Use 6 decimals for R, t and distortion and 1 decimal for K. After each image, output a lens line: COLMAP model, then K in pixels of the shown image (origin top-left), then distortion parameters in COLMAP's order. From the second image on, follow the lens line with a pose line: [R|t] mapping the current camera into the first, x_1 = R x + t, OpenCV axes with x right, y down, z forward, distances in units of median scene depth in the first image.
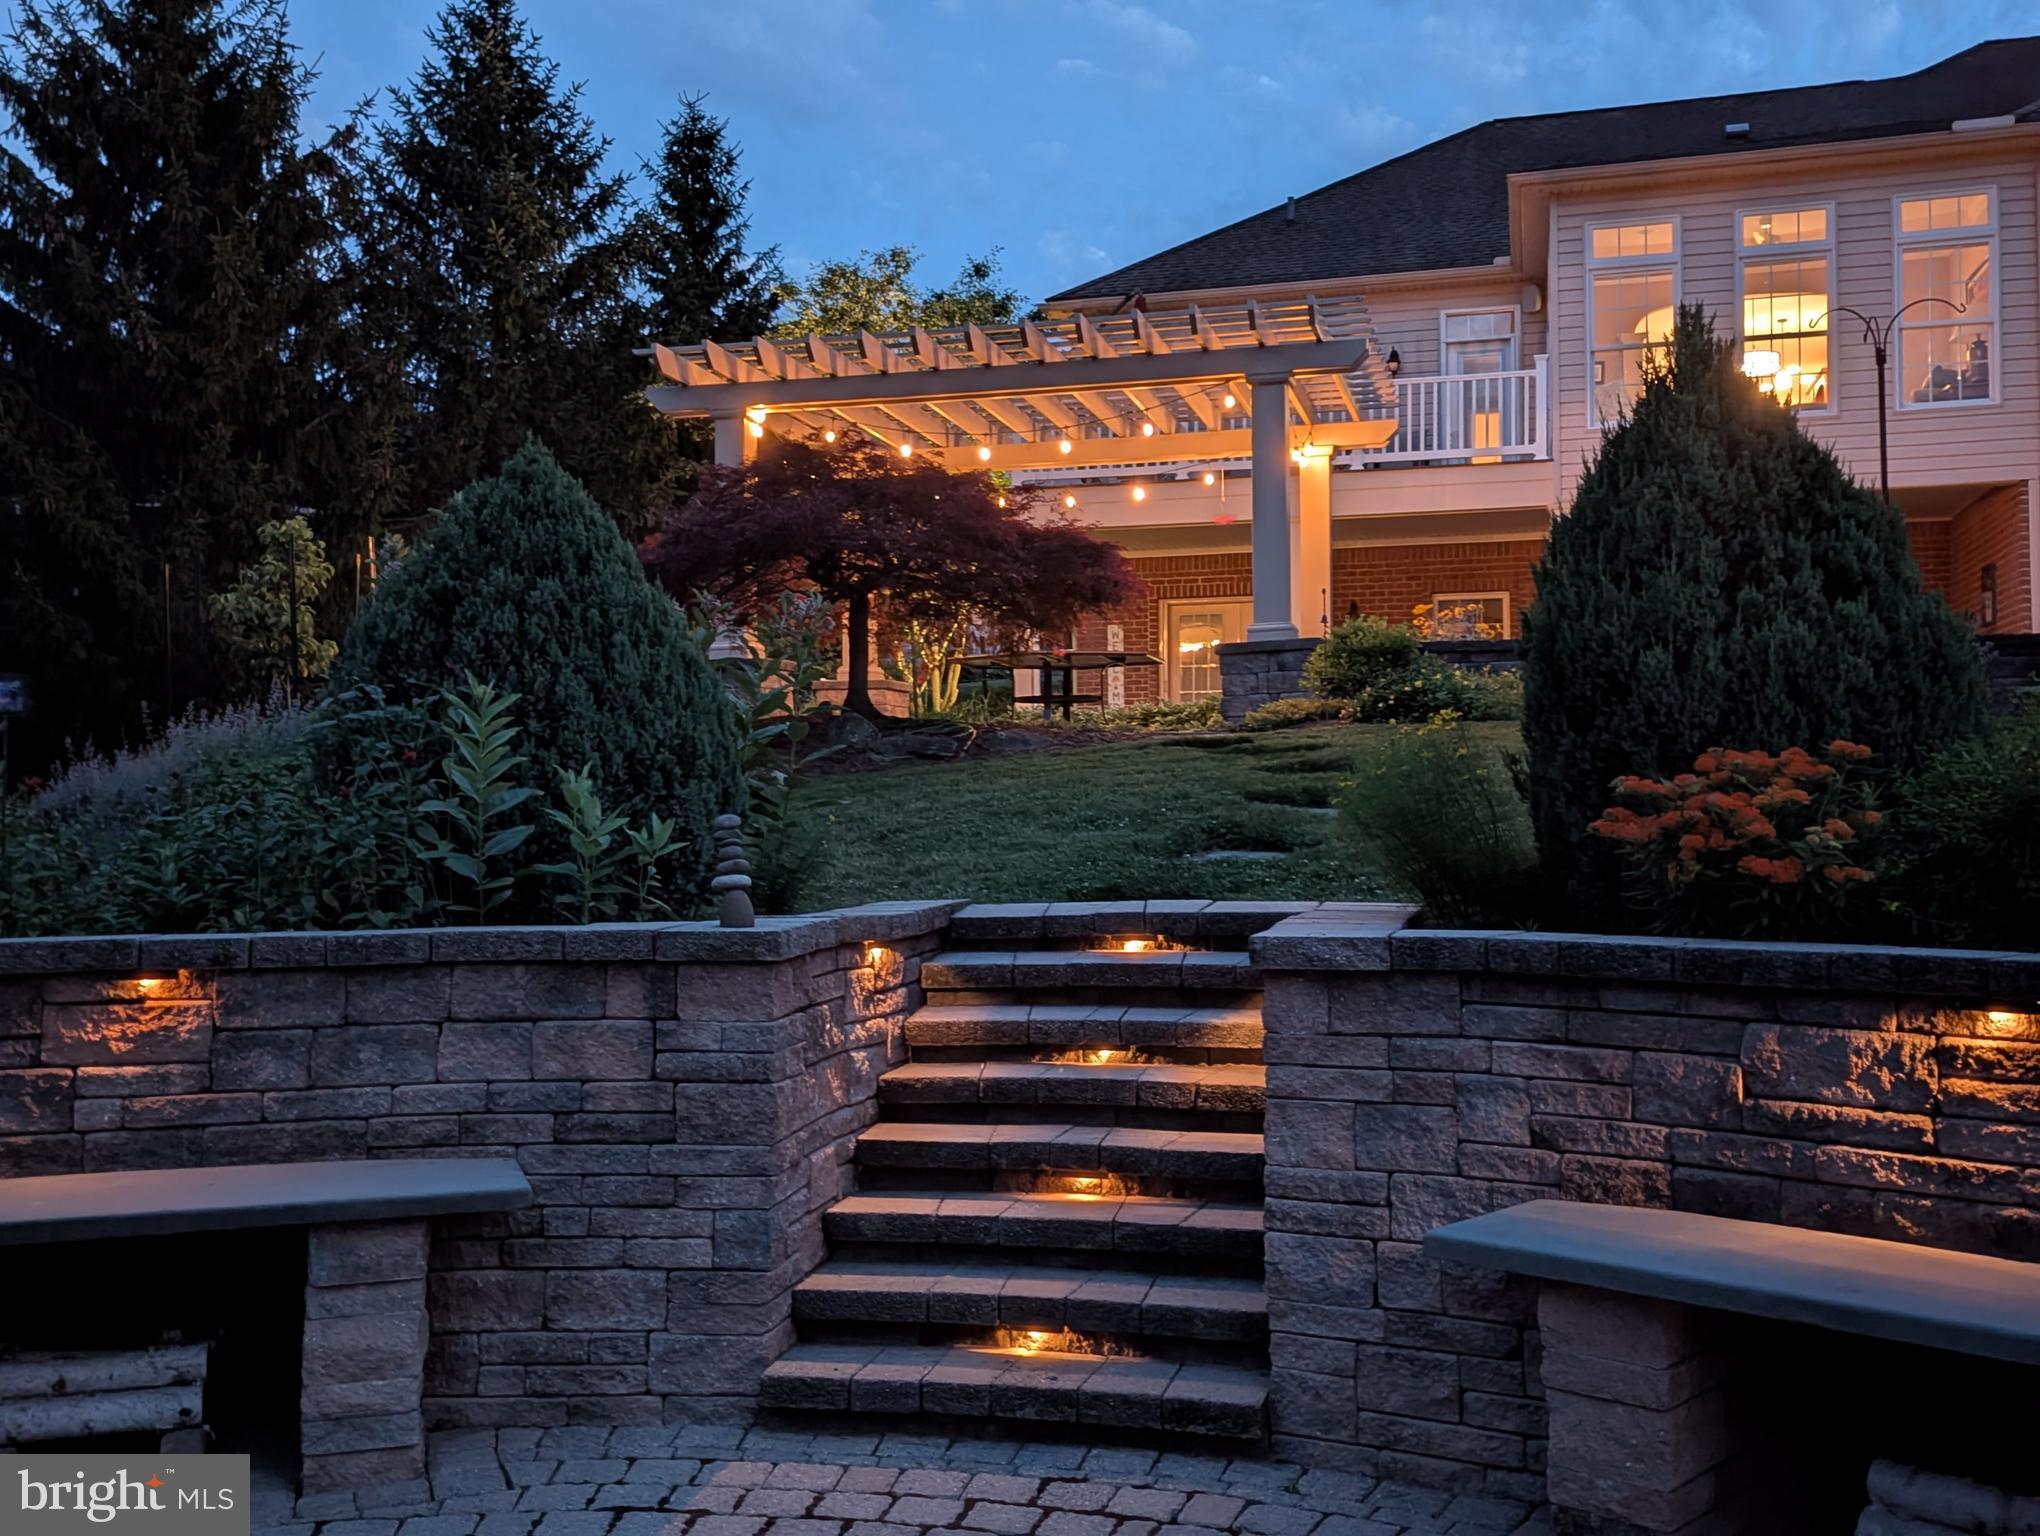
lens RADIAL K [[2122.1, 0, 1020.0], [0, 2122.1, 768.0], [0, 0, 1]] dist [0.047348, -0.017217]
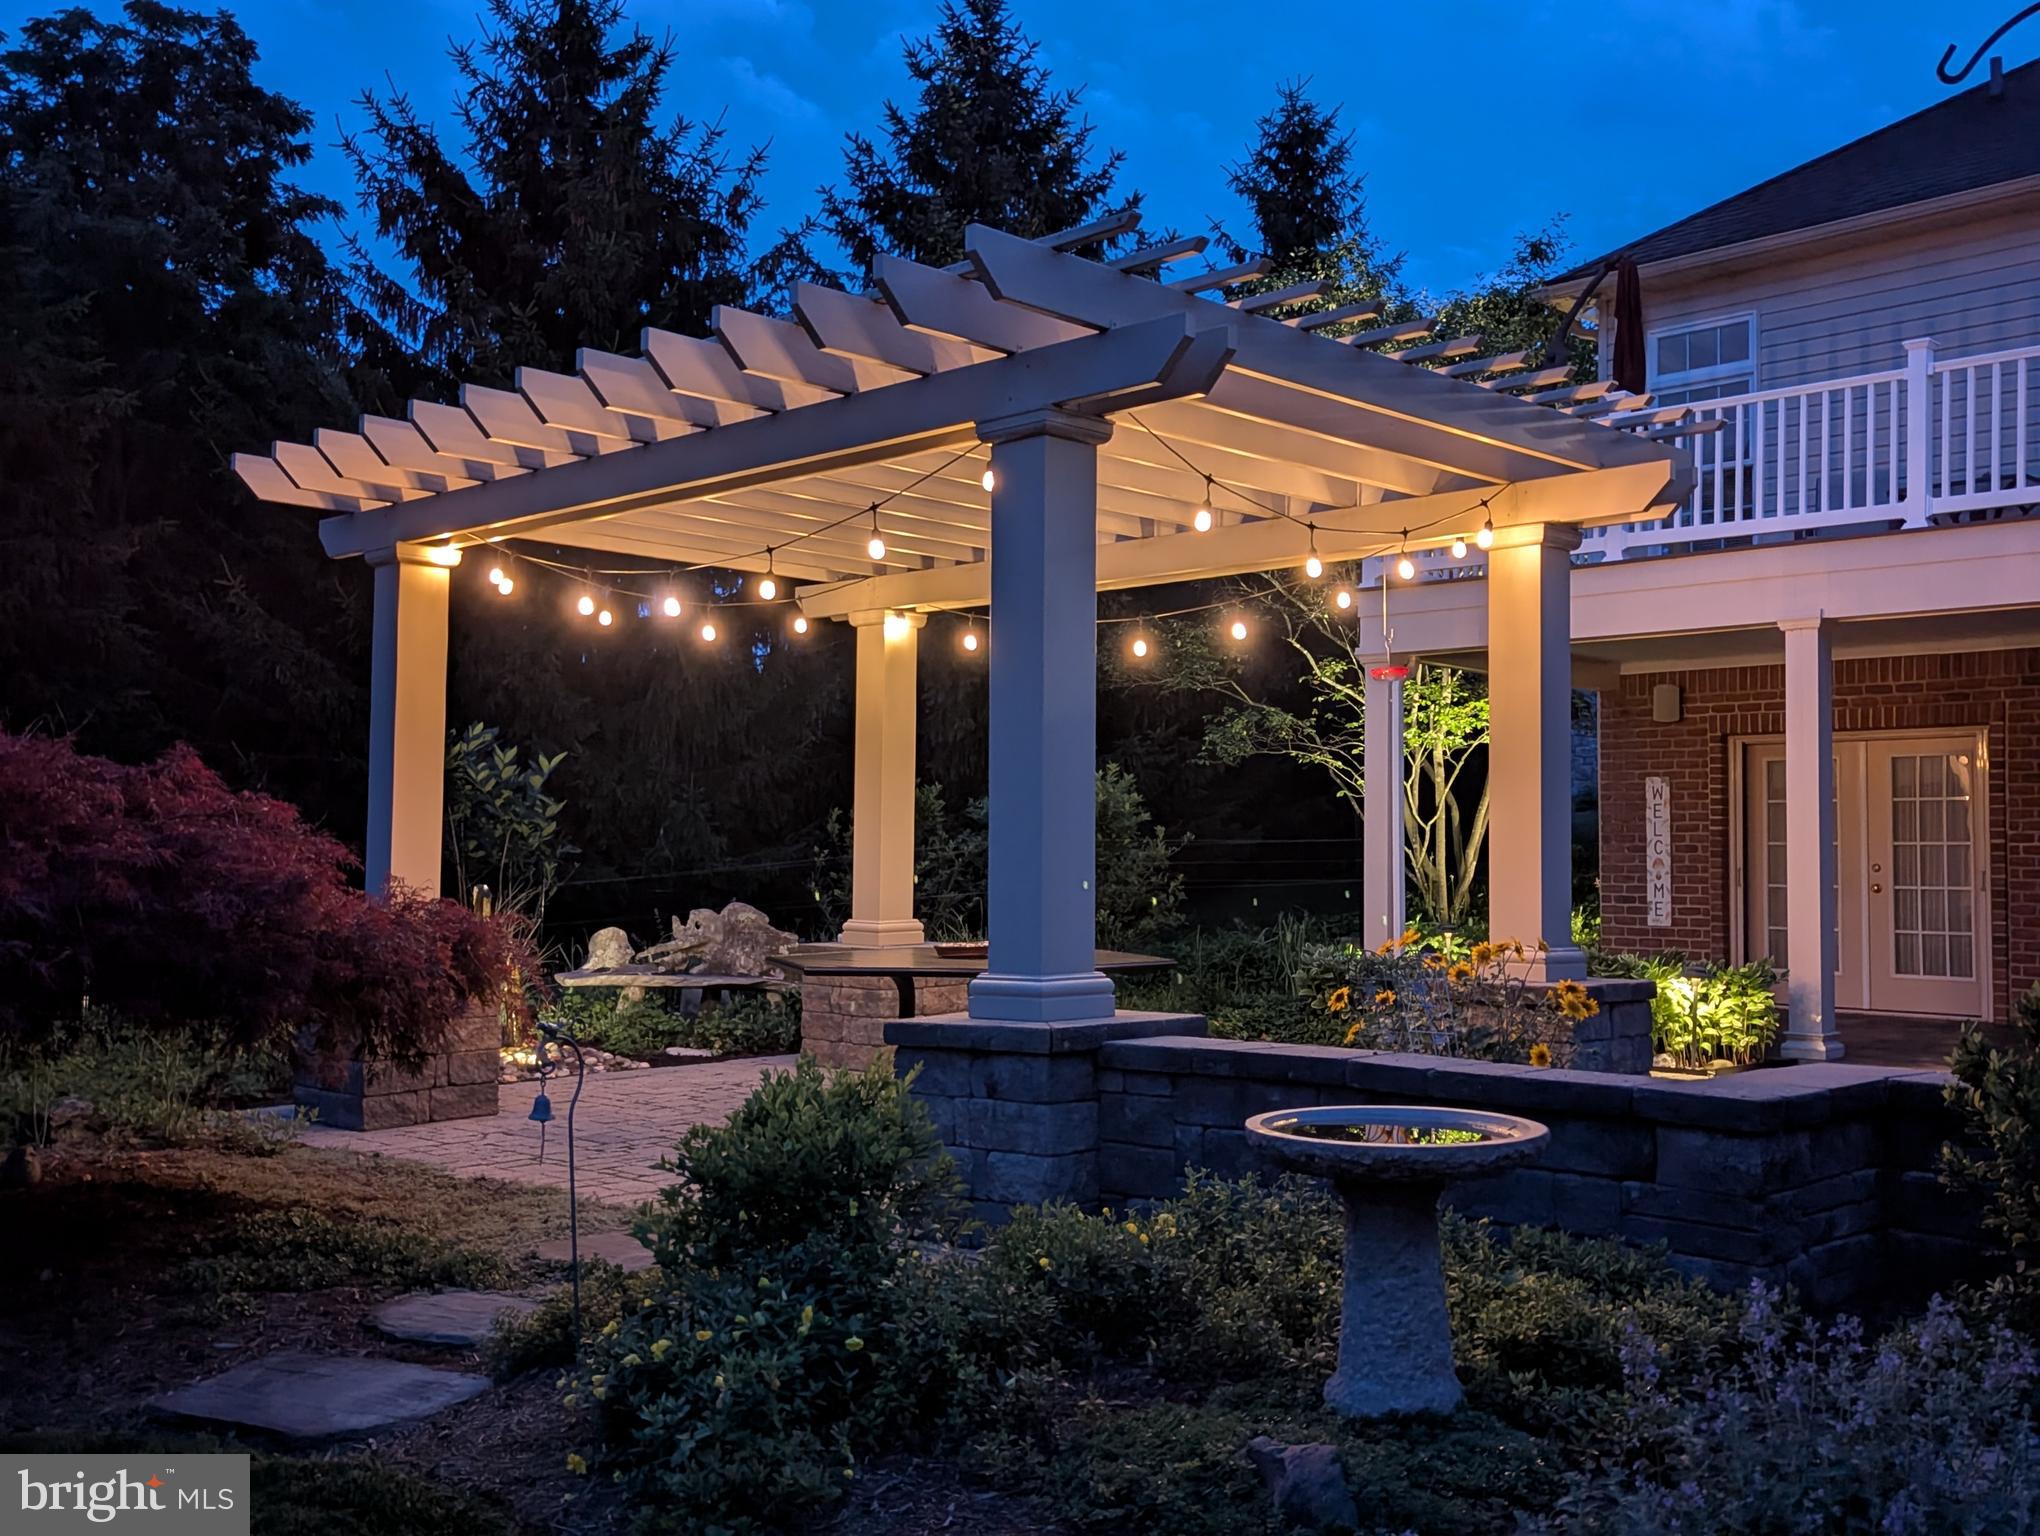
lens RADIAL K [[2122.1, 0, 1020.0], [0, 2122.1, 768.0], [0, 0, 1]] dist [0.047348, -0.017217]
pose [[0.860992, -0.011107, -0.508497, 0.206032], [0.001630, 0.999817, -0.019080, -0.058561], [0.508616, 0.015599, 0.860852, 0.350325]]
